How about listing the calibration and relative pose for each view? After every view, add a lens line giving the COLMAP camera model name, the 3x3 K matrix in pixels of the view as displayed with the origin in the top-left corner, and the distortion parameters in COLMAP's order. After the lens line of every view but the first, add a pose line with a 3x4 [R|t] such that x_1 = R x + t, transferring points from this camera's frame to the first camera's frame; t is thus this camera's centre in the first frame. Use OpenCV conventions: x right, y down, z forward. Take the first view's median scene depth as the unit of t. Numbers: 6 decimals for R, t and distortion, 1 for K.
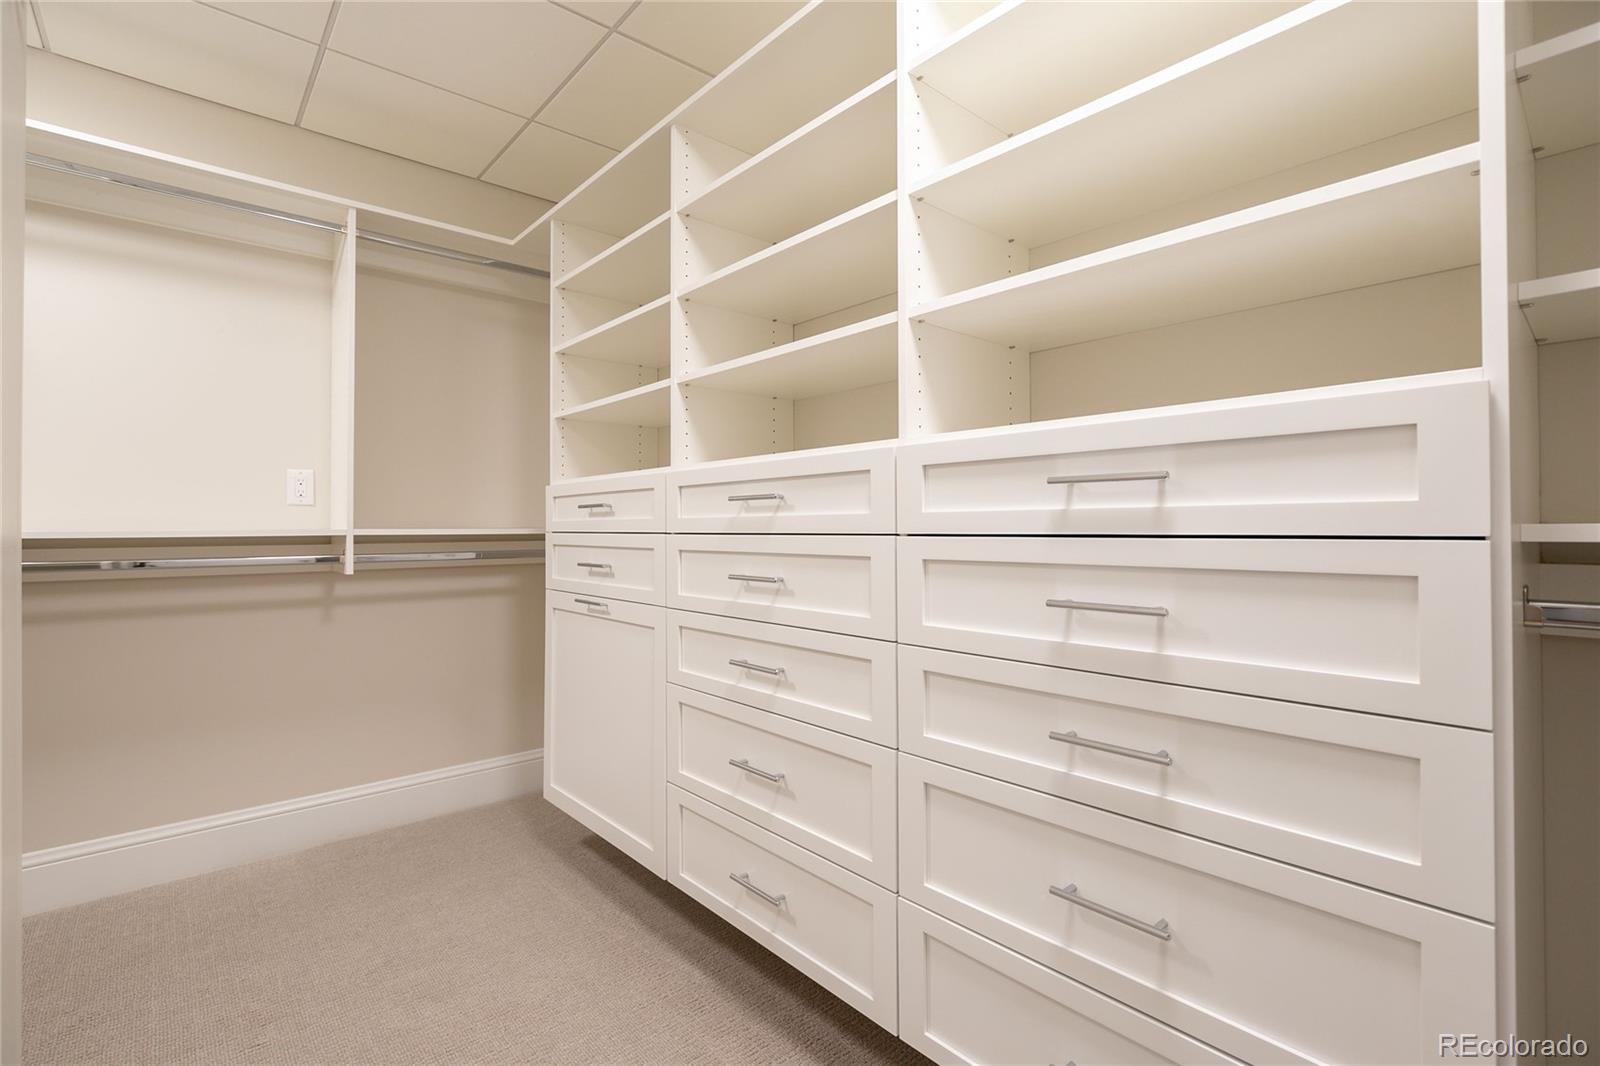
lens RADIAL K [[730.0, 0, 806.2], [0, 730.0, 517.6], [0, 0, 1]] dist [-0.016844, 0.001409]
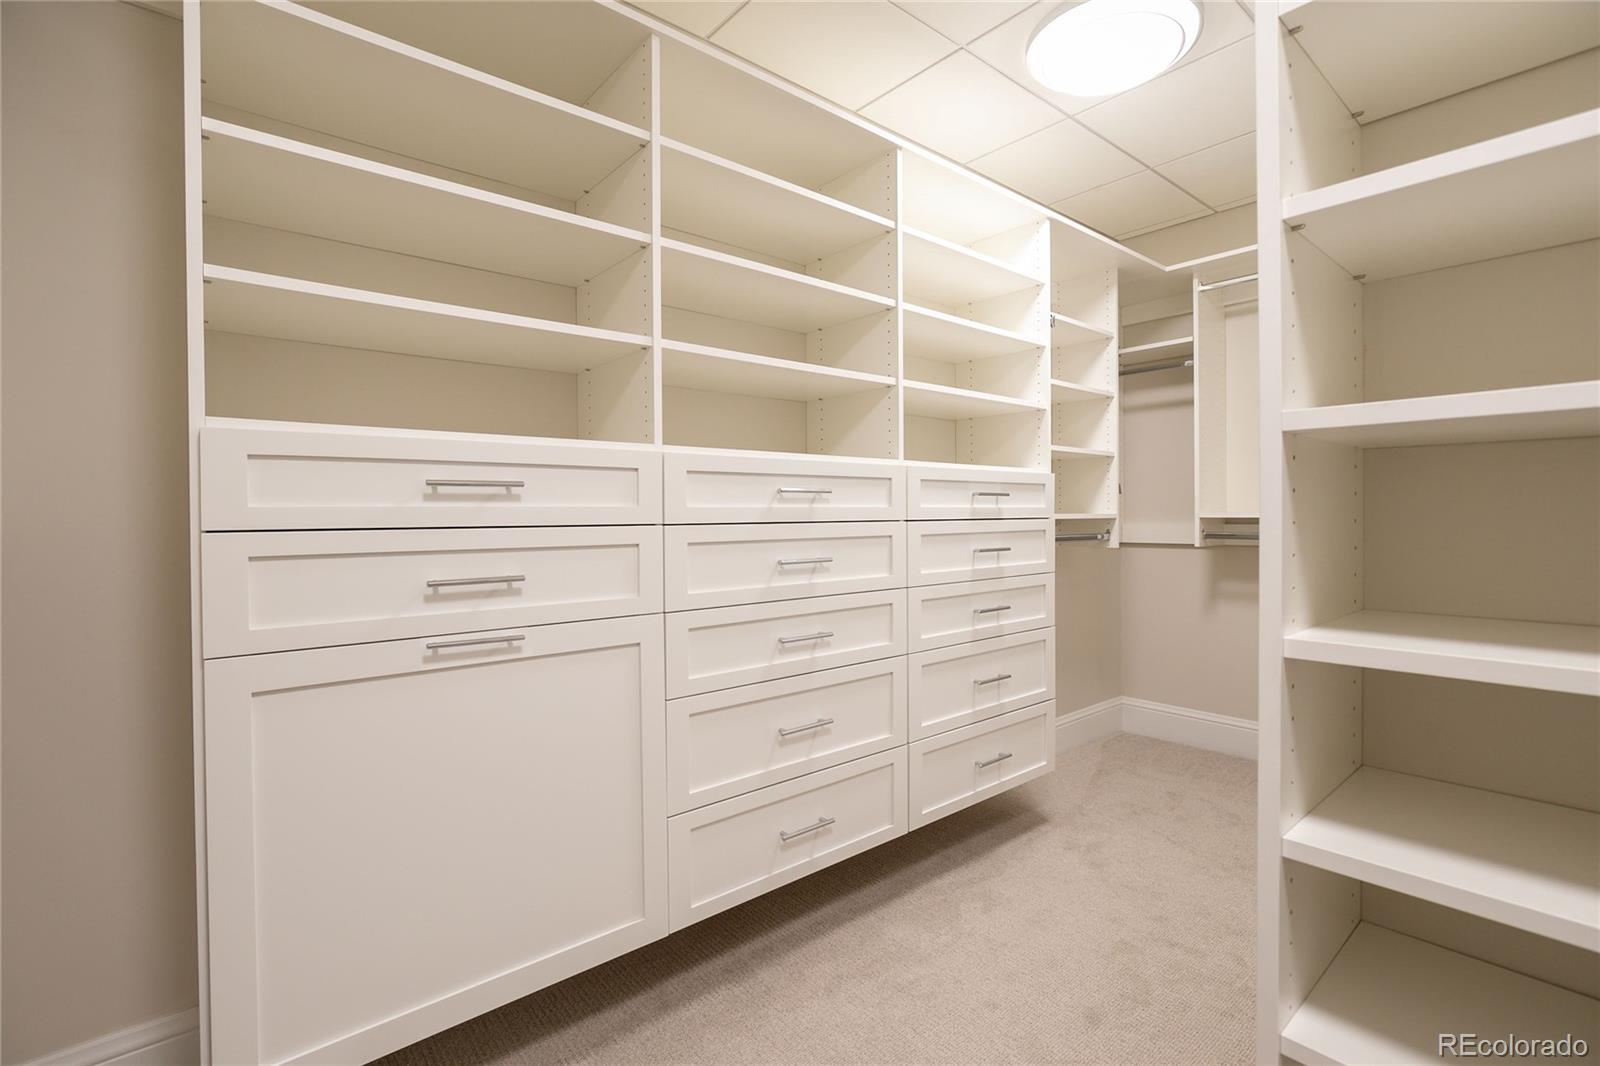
lens RADIAL K [[730.0, 0, 806.2], [0, 730.0, 517.6], [0, 0, 1]] dist [-0.016844, 0.001409]
pose [[0.028970, 0.003912, 0.999573, -1.310241], [-0.001845, 0.999991, -0.003860, 0.020864], [-0.999579, -0.001733, 0.028977, 1.032785]]
